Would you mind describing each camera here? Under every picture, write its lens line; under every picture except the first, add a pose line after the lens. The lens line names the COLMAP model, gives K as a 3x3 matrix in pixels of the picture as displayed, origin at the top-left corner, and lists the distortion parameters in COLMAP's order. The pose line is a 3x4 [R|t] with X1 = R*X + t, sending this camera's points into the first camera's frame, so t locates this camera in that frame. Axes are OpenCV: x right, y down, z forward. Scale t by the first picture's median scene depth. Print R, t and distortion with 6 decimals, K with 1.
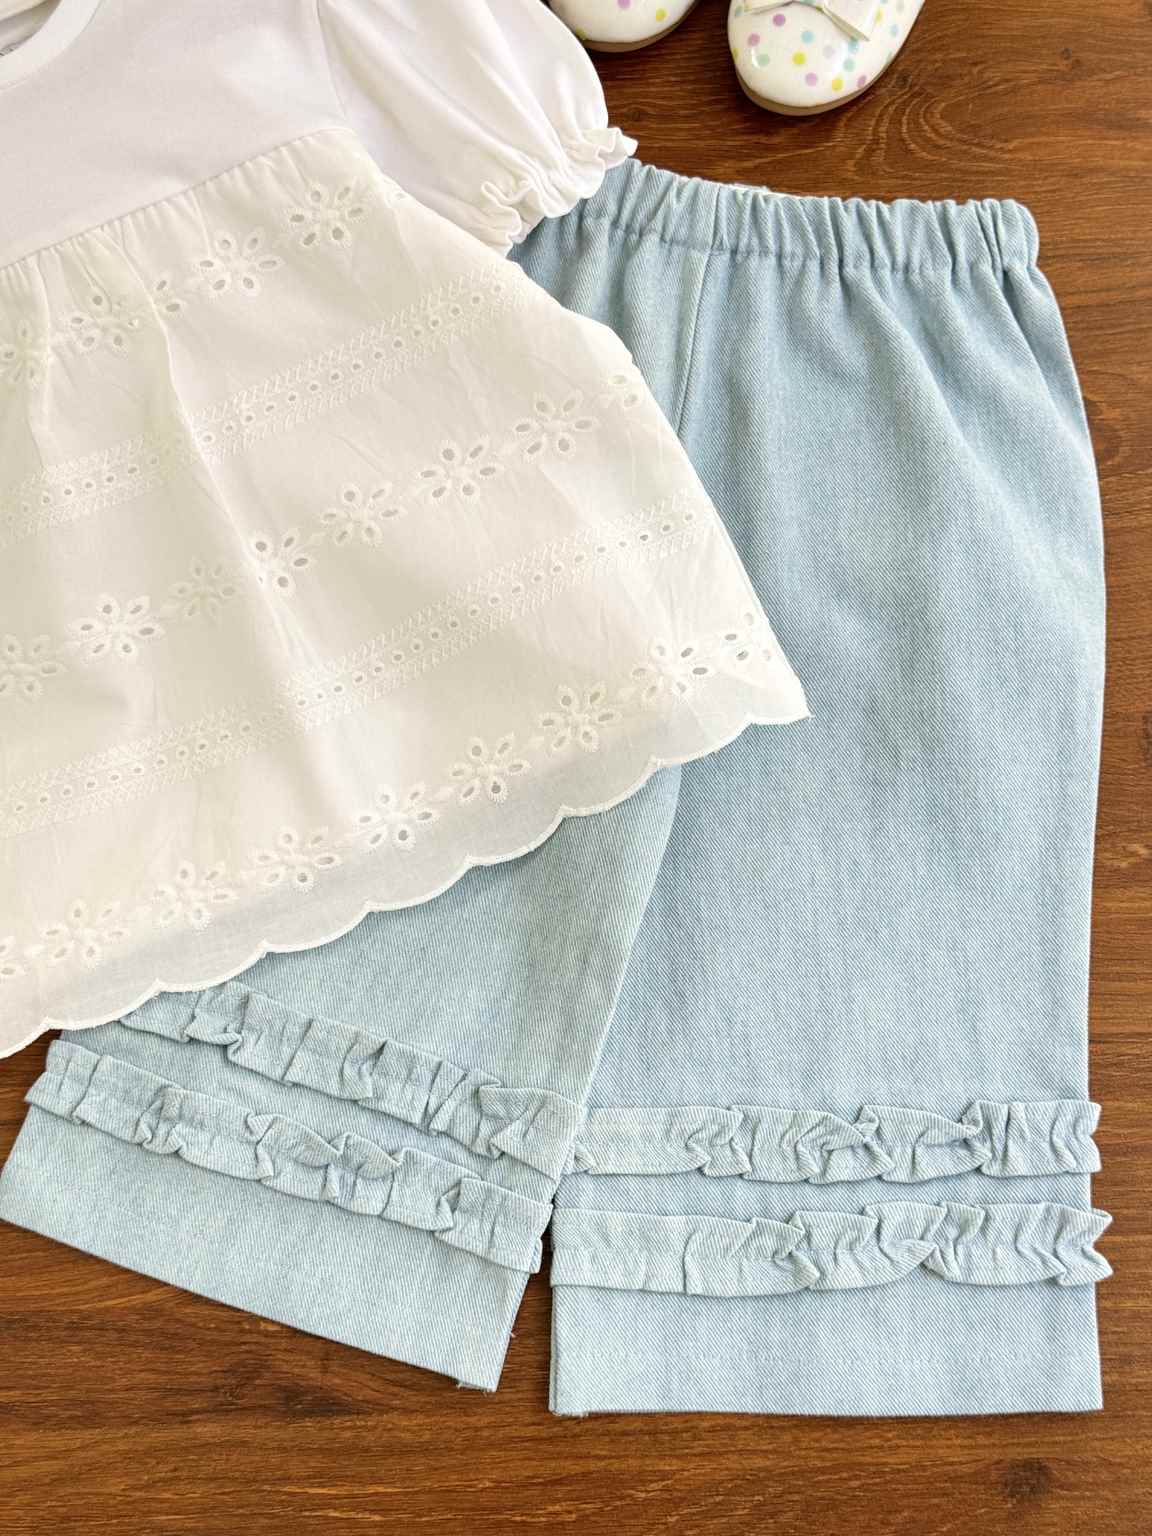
lens RADIAL K [[2153.8, 0, 576.0], [0, 2153.8, 768.0], [0, 0, 1]] dist [0.161754, -0.312645]
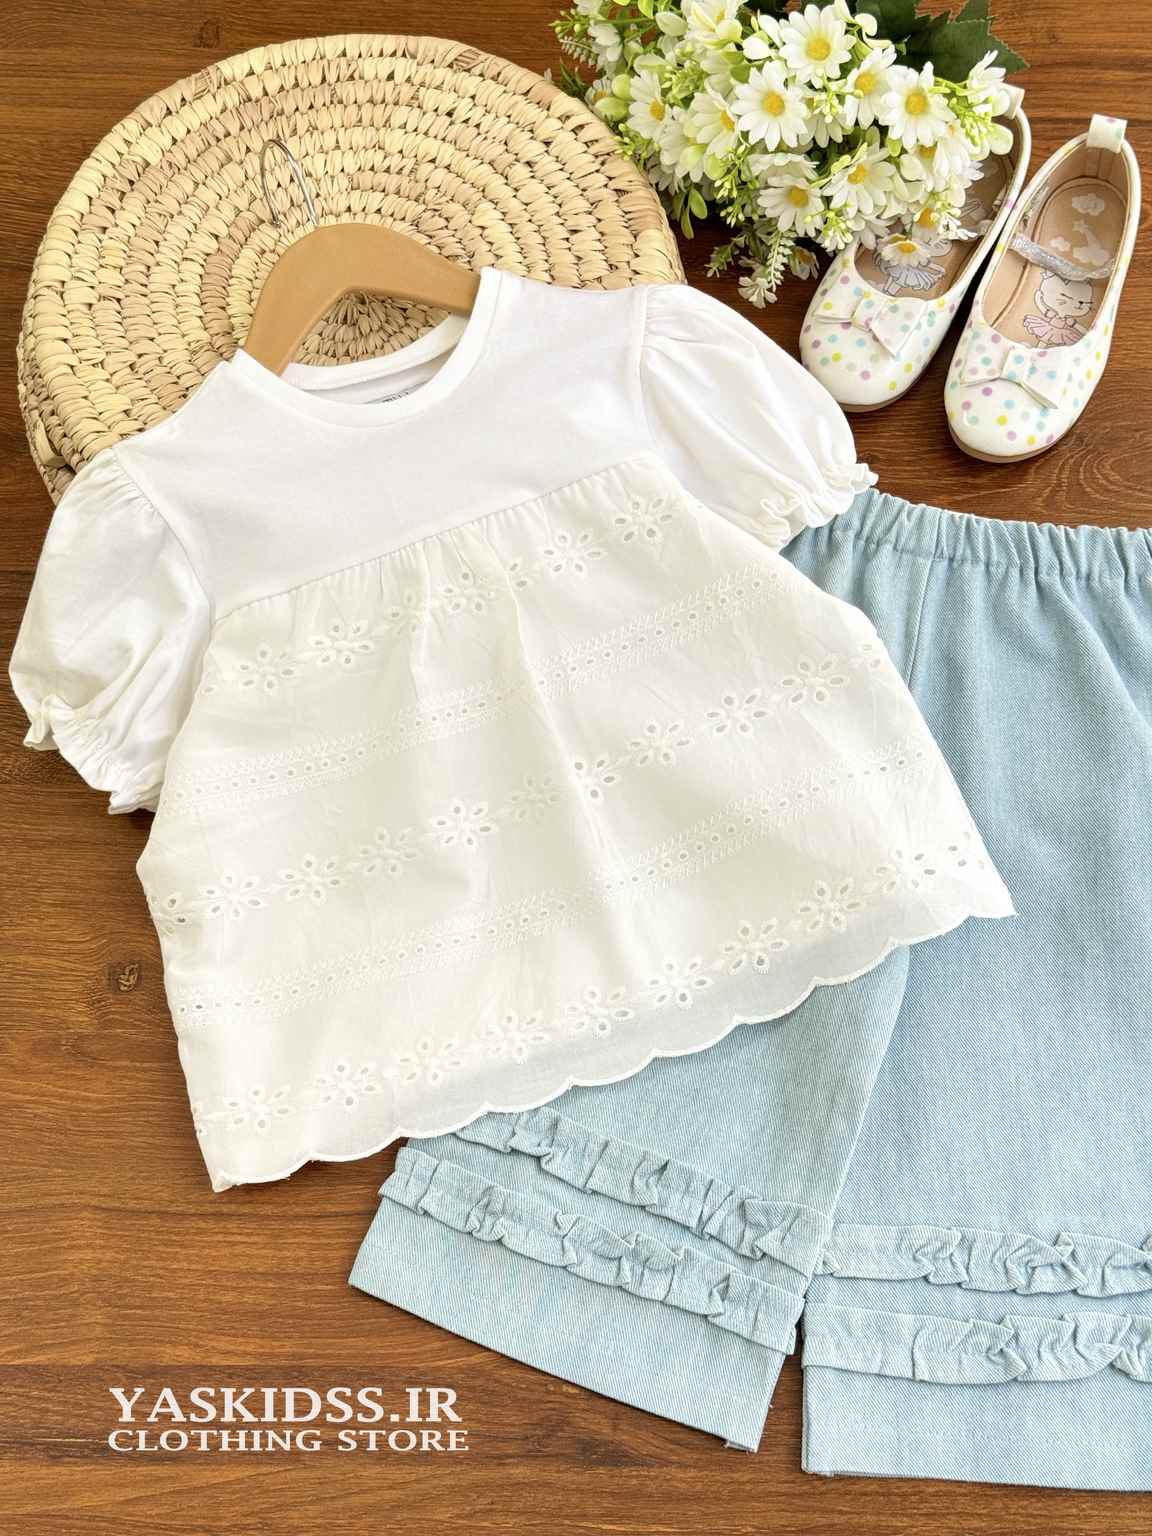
lens RADIAL K [[2153.8, 0, 576.0], [0, 2153.8, 768.0], [0, 0, 1]] dist [0.161754, -0.312645]
pose [[0.998787, 0.040451, -0.028071, -0.113466], [-0.044734, 0.983703, -0.174145, 0.122047], [0.020570, 0.175189, 0.984320, -0.254195]]
